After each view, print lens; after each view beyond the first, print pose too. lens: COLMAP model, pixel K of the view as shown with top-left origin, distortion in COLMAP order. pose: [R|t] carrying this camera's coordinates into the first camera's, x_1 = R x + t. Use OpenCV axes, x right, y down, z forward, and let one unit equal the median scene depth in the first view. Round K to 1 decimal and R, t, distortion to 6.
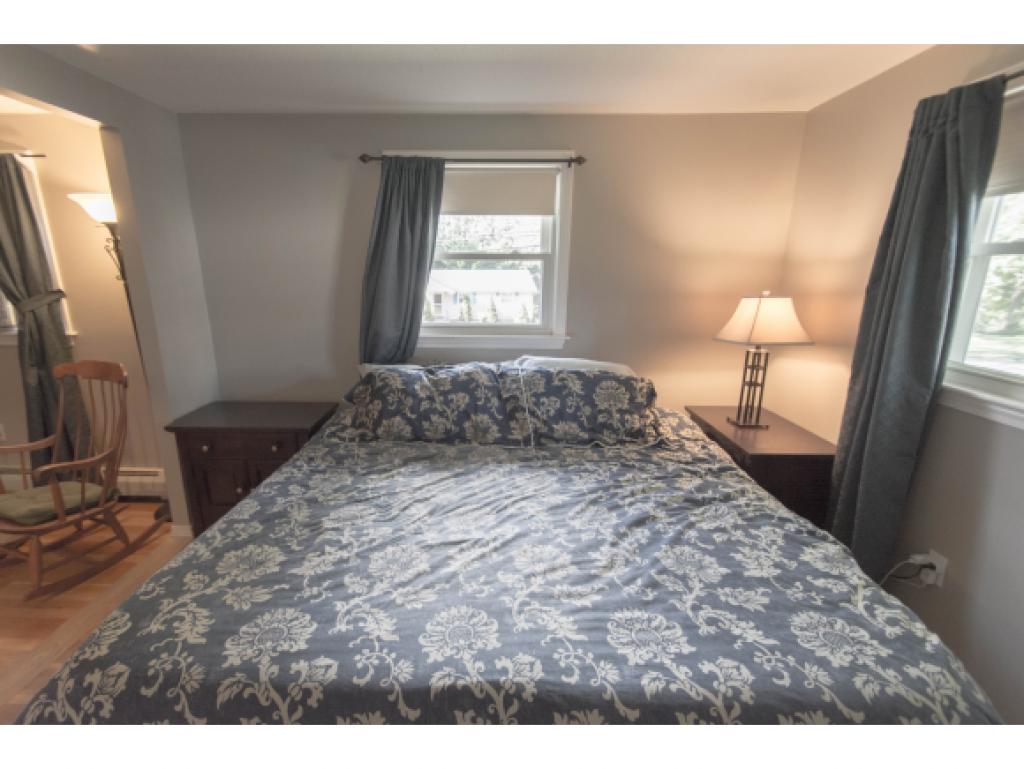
lens RADIAL K [[470.7, 0, 495.0], [0, 470.7, 388.6], [0, 0, 1]] dist [0.023295, -0.013453]
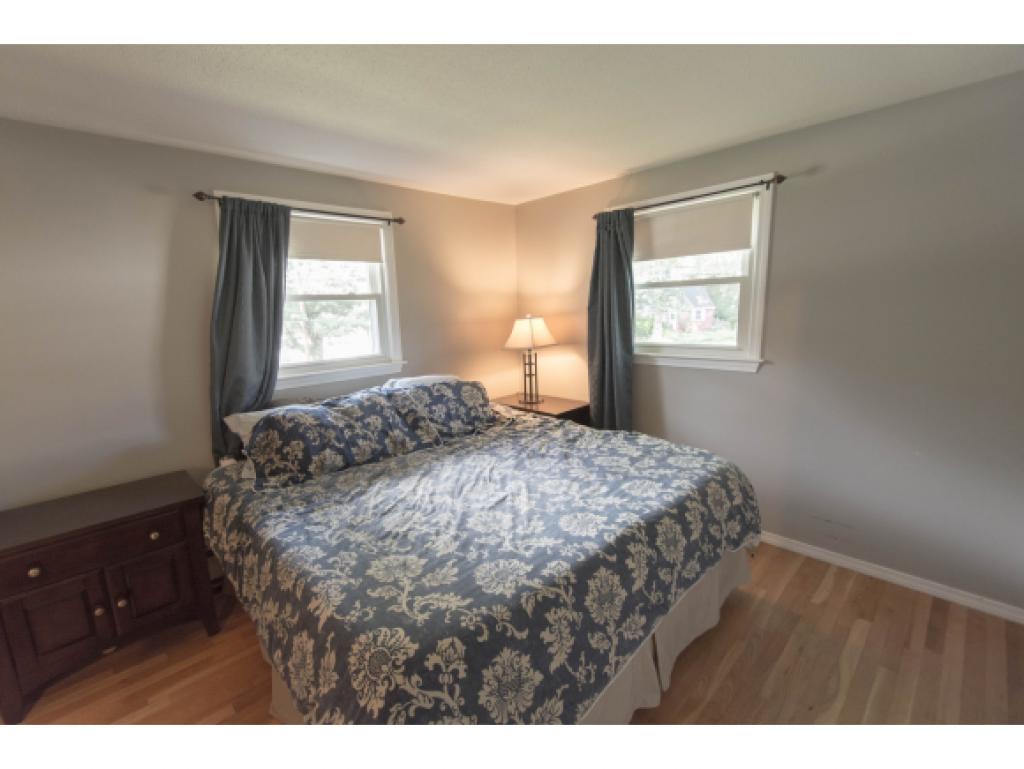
lens RADIAL K [[453.0, 0, 494.6], [0, 453.0, 391.1], [0, 0, 1]] dist [0.003038, -0.000047]
pose [[0.713010, -0.161095, 0.682396, -0.599335], [0.212521, 0.977119, 0.008616, 0.004082], [-0.668170, 0.138880, 0.730932, 0.014412]]
